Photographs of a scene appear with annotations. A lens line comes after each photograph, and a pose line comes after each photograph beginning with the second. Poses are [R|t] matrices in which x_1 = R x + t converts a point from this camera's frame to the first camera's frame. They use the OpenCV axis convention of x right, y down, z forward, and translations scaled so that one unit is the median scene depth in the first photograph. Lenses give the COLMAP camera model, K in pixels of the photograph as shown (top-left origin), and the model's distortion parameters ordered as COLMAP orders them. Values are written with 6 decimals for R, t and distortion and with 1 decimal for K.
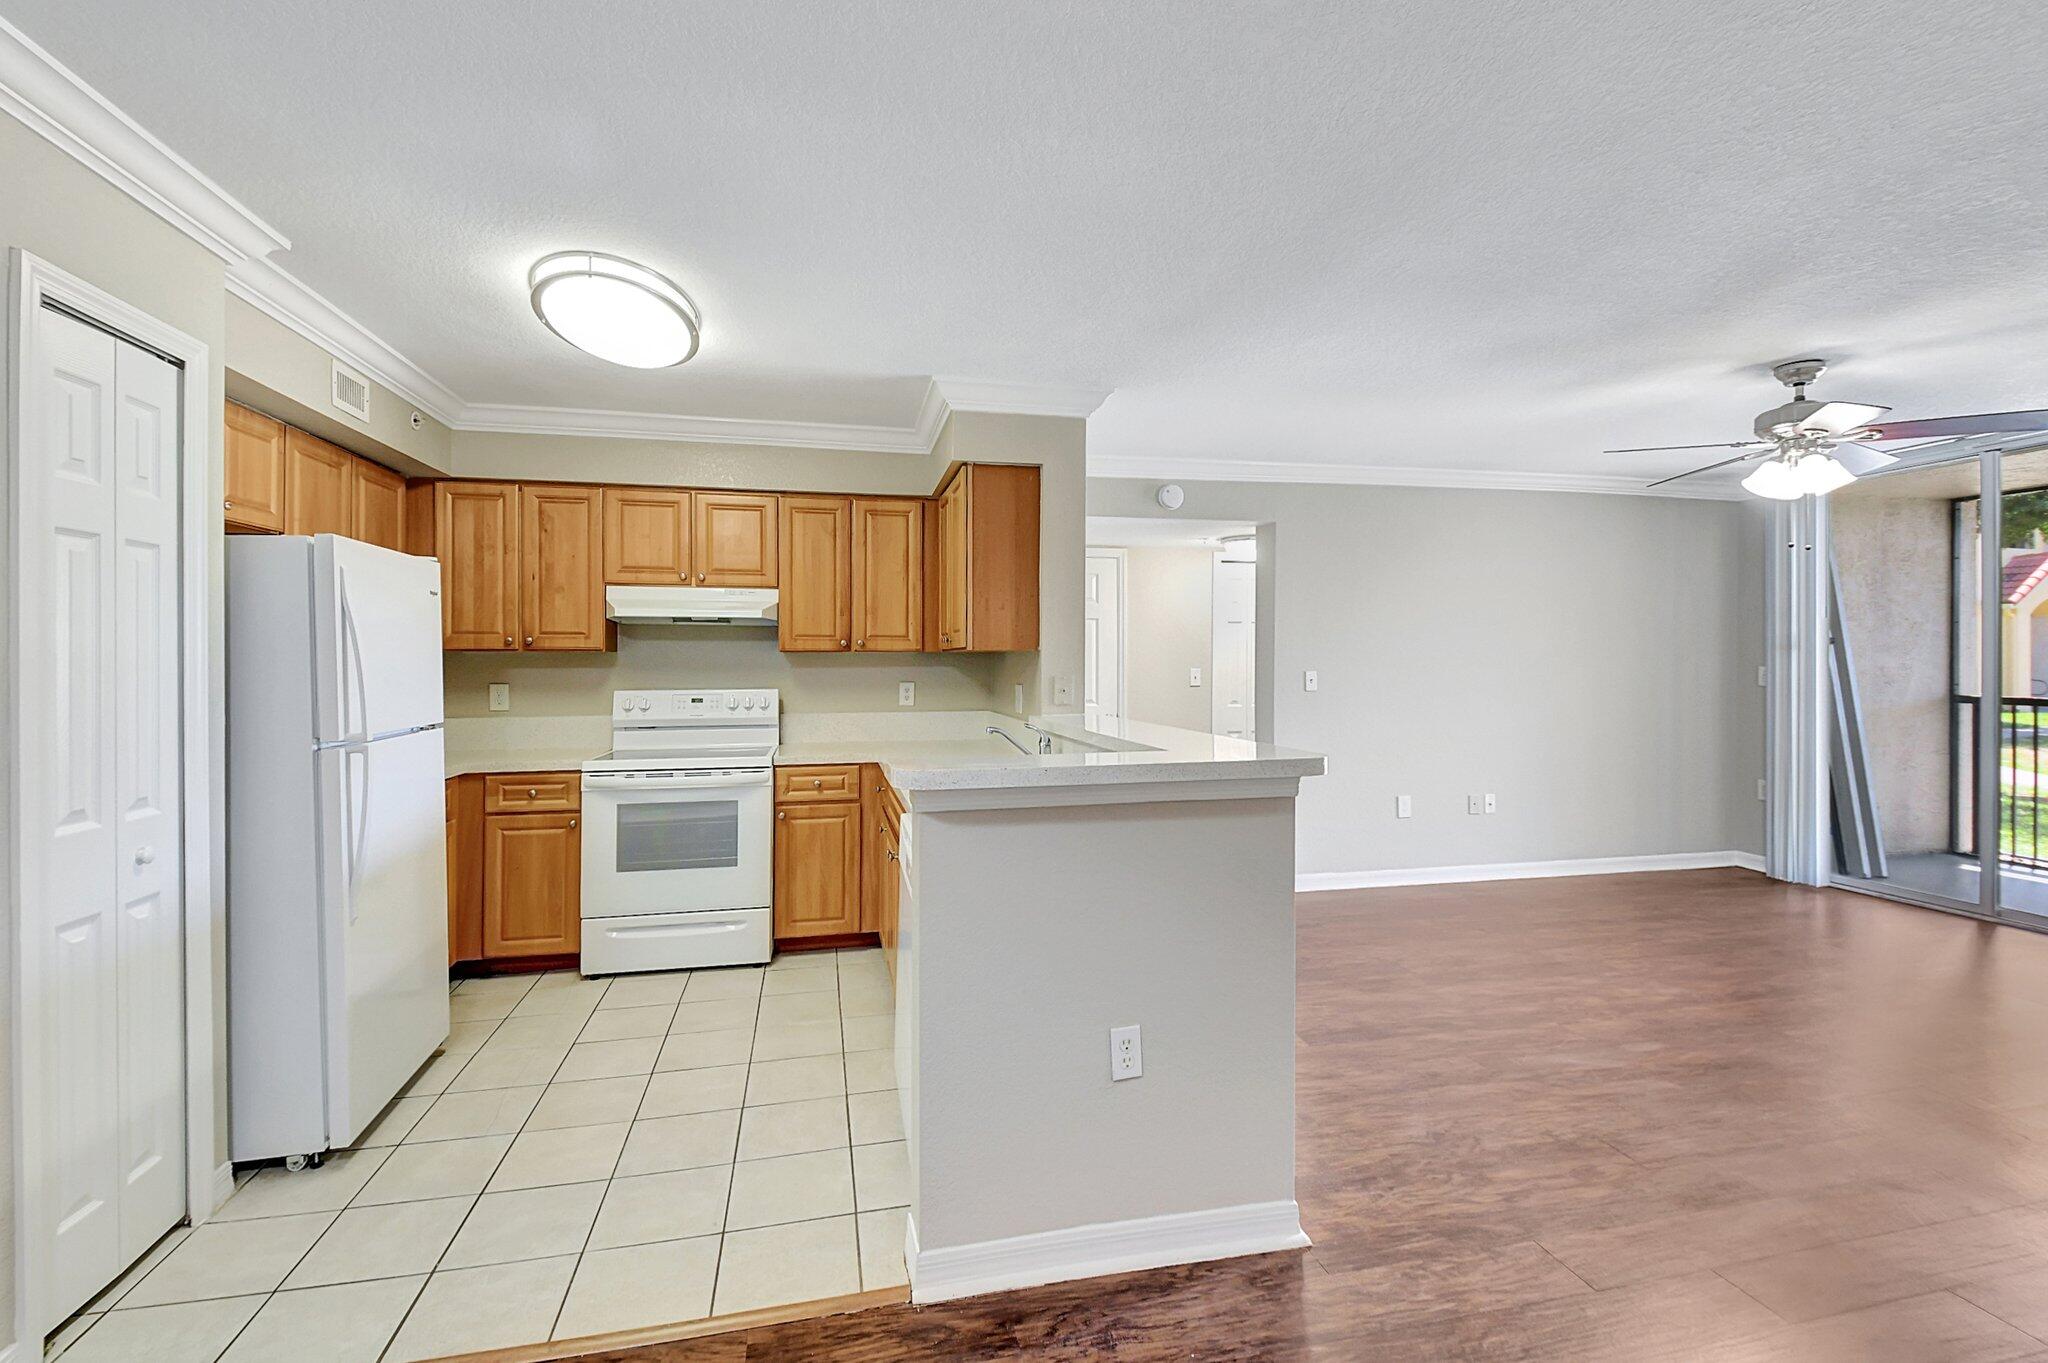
lens RADIAL K [[910.4, 0, 1020.2], [0, 910.4, 660.8], [0, 0, 1]] dist [0.011660, -0.011657]
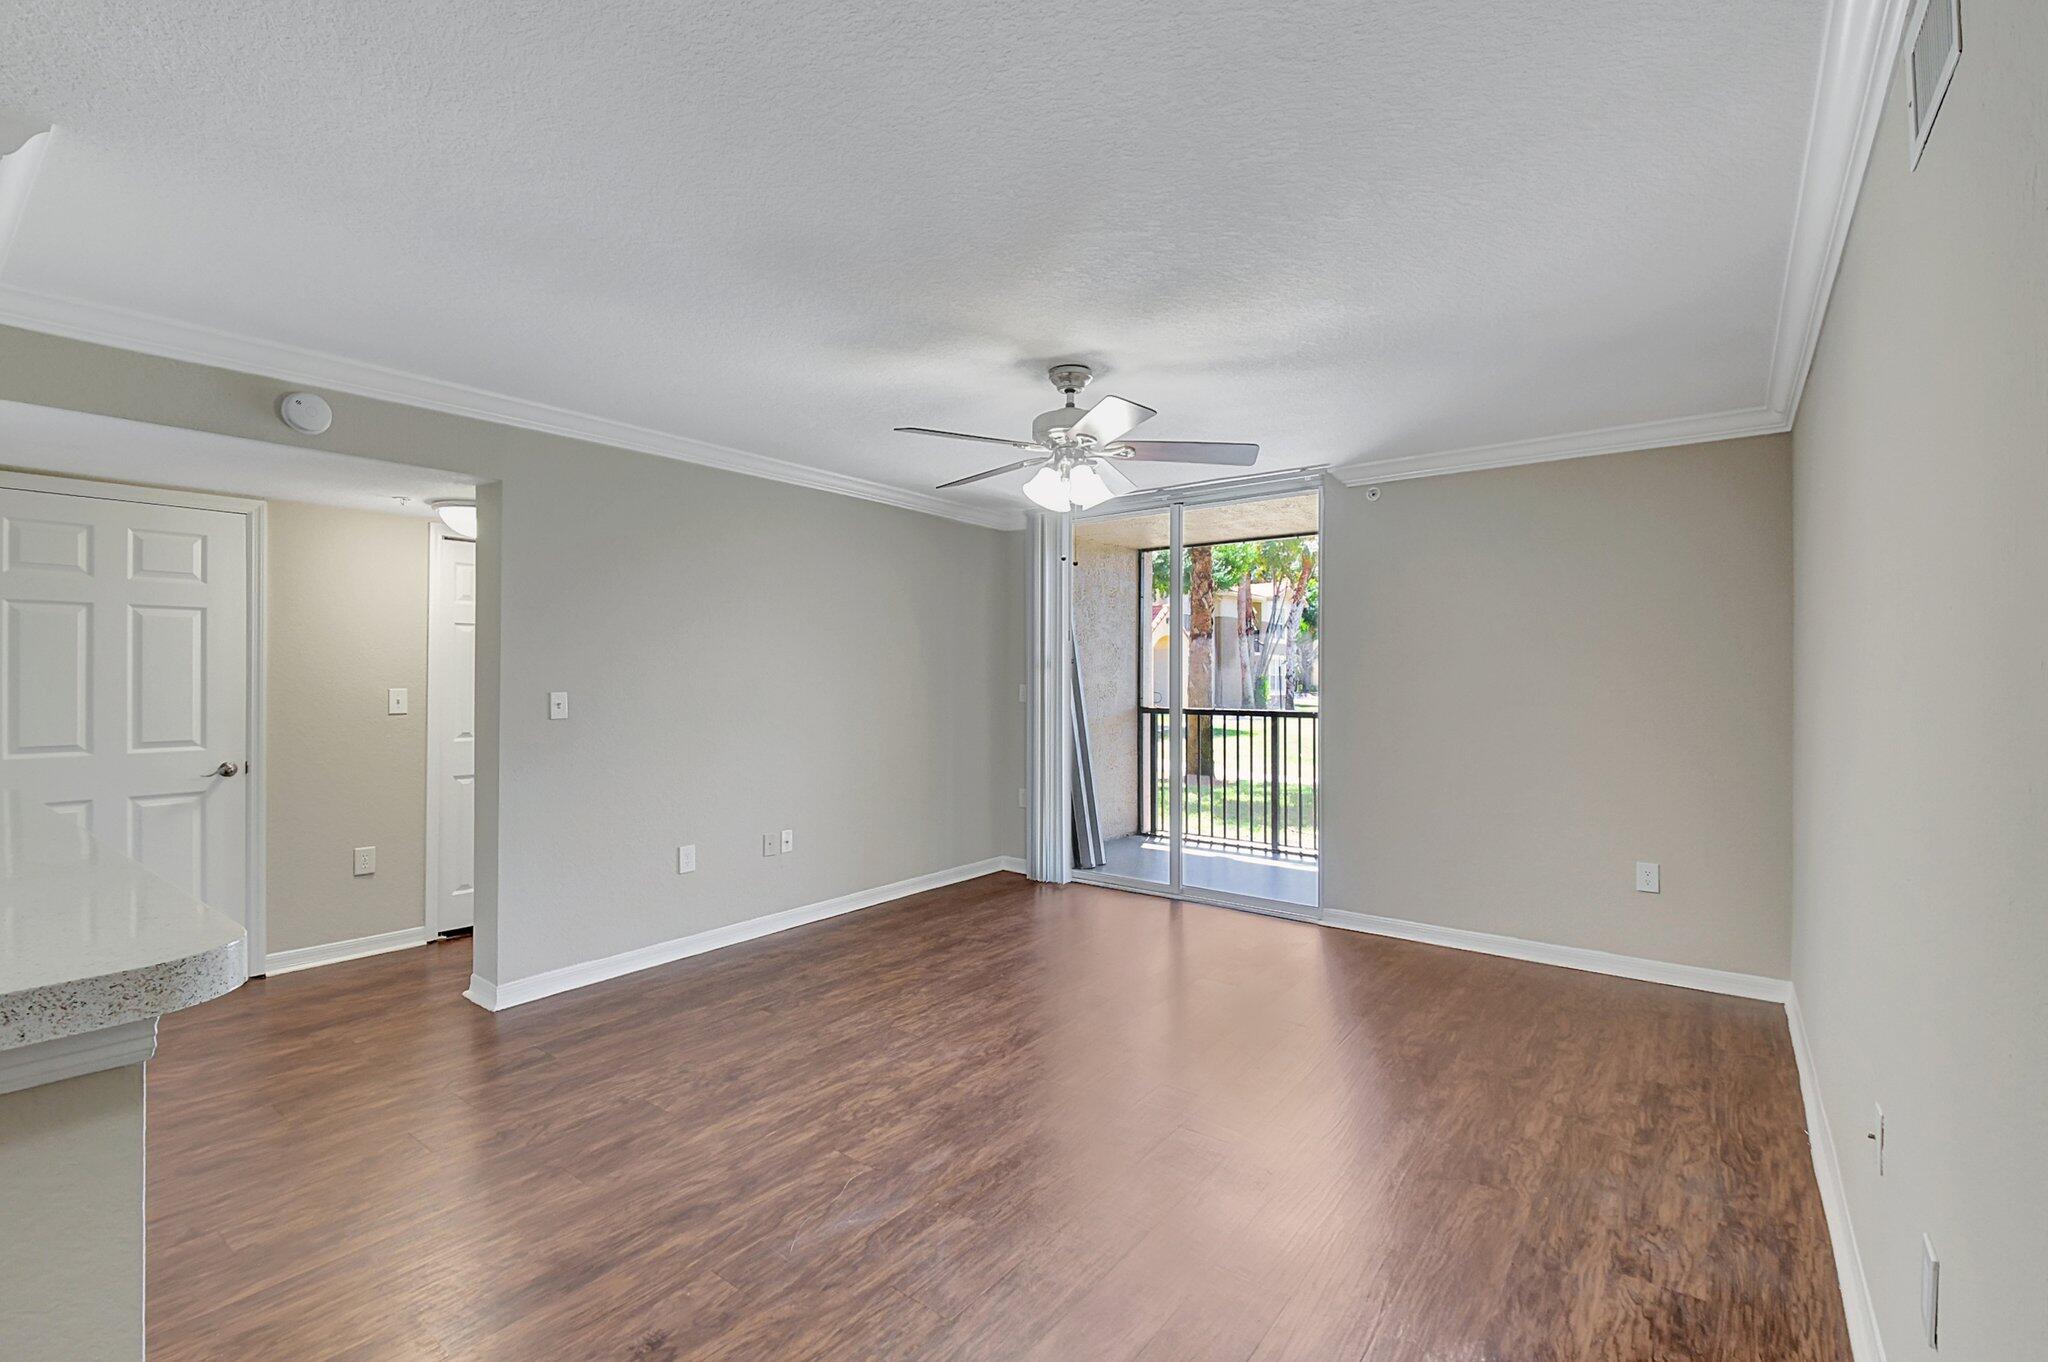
lens RADIAL K [[910.4, 0, 1026.0], [0, 910.4, 667.7], [0, 0, 1]] dist [0.011660, -0.011657]
pose [[0.761974, 0.009336, 0.647540, 0.186674], [-0.002447, 0.999930, -0.011537, -0.000490], [-0.647603, 0.007207, 0.761944, 0.280119]]
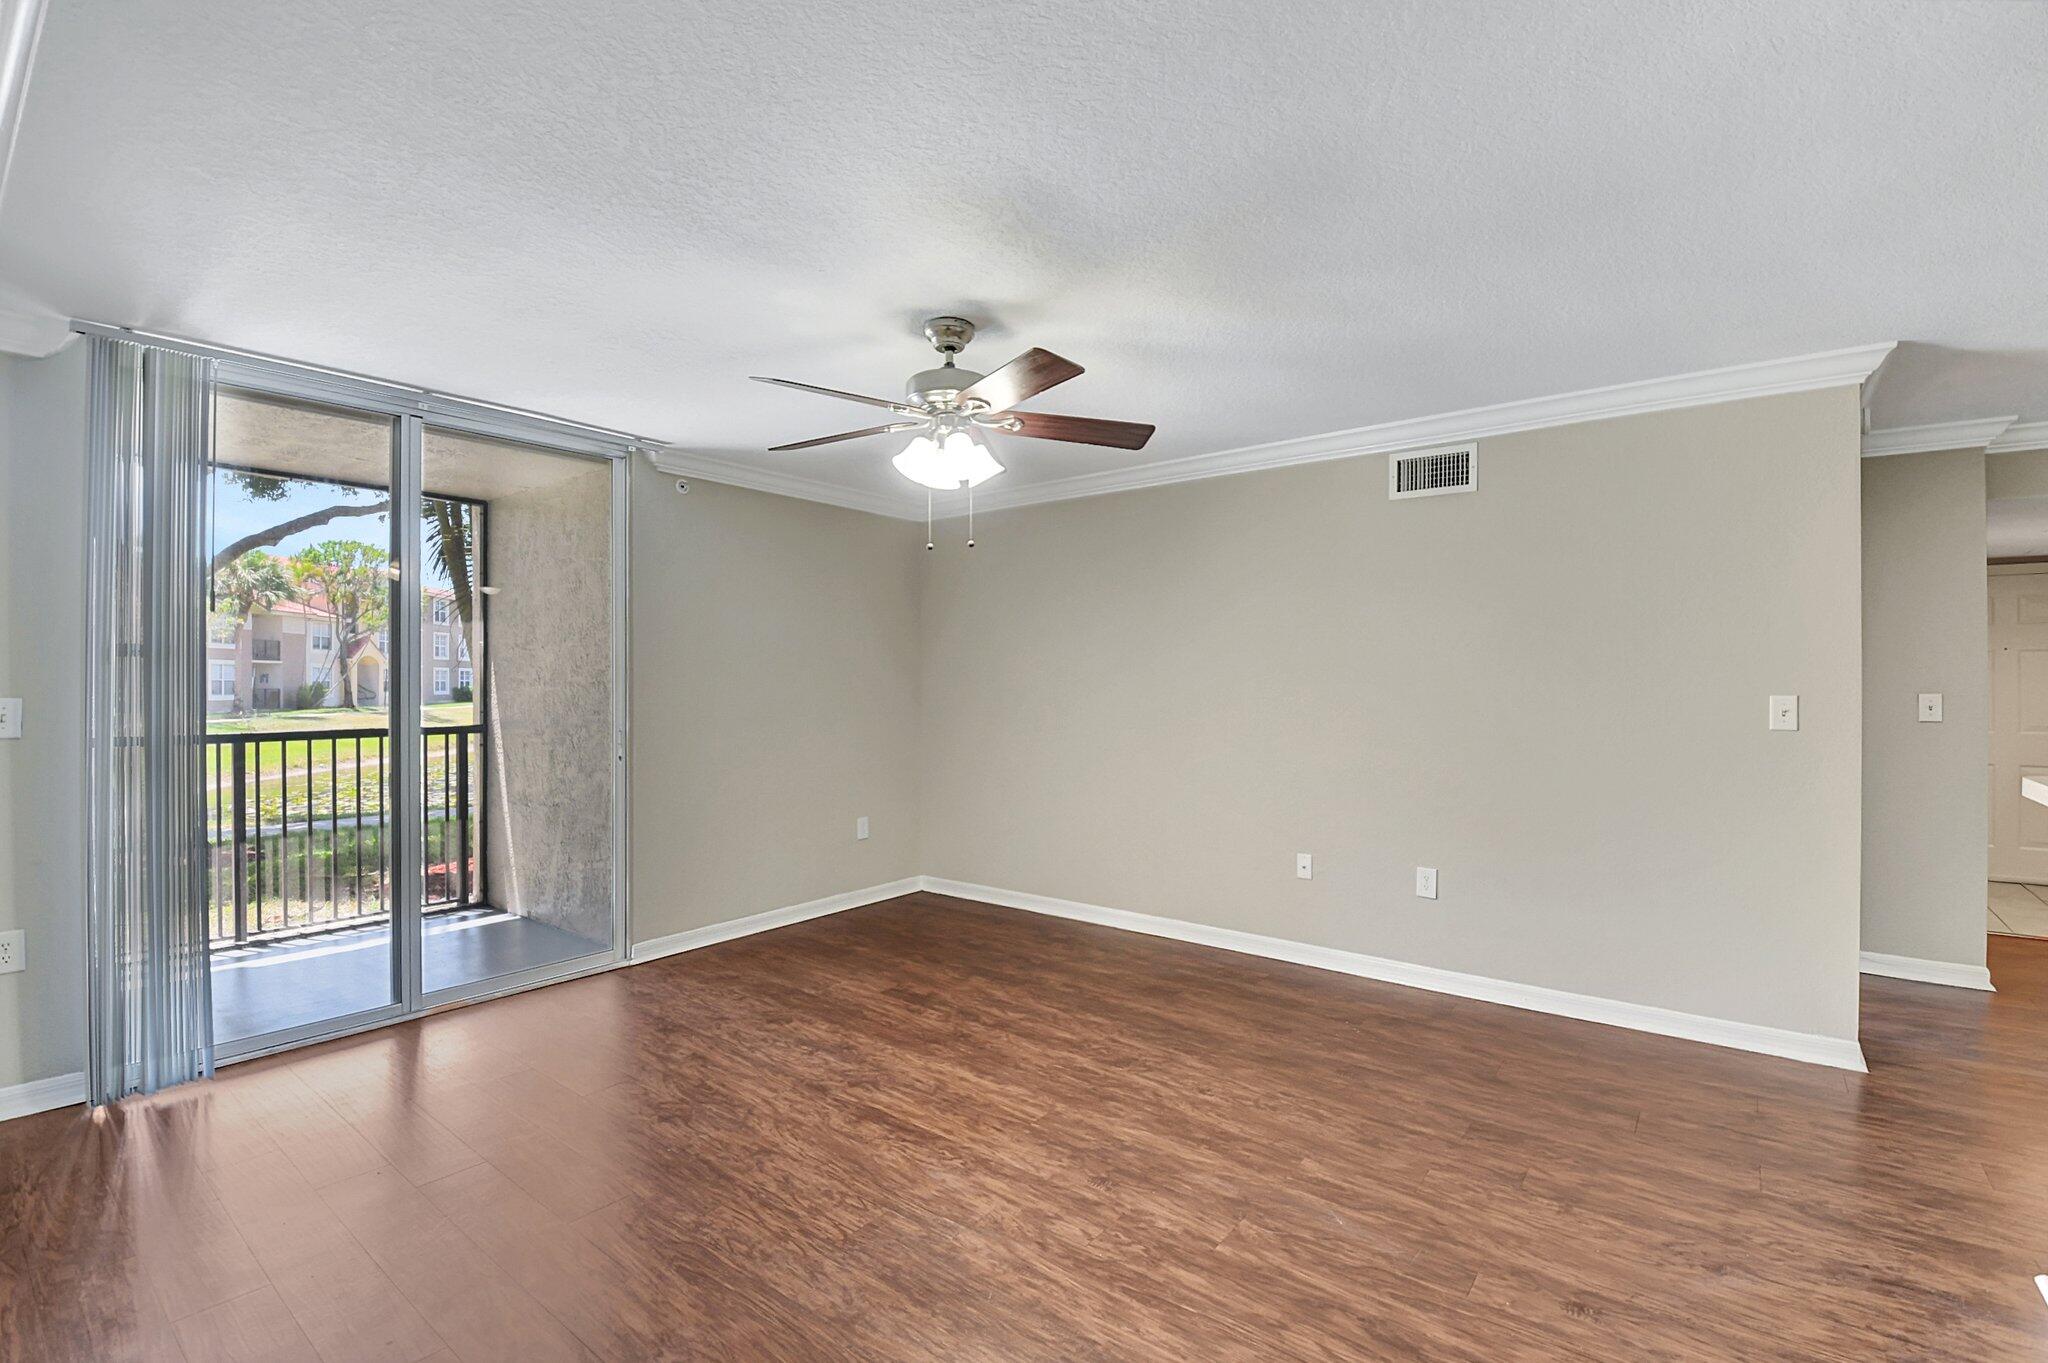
lens RADIAL K [[910.4, 0, 1032.3], [0, 910.4, 699.3], [0, 0, 1]] dist [0.011660, -0.011657]
pose [[-0.637415, -0.016634, 0.770341, 0.157770], [0.003903, 0.999684, 0.024817, -0.008566], [-0.770511, 0.018825, -0.637148, 1.358453]]
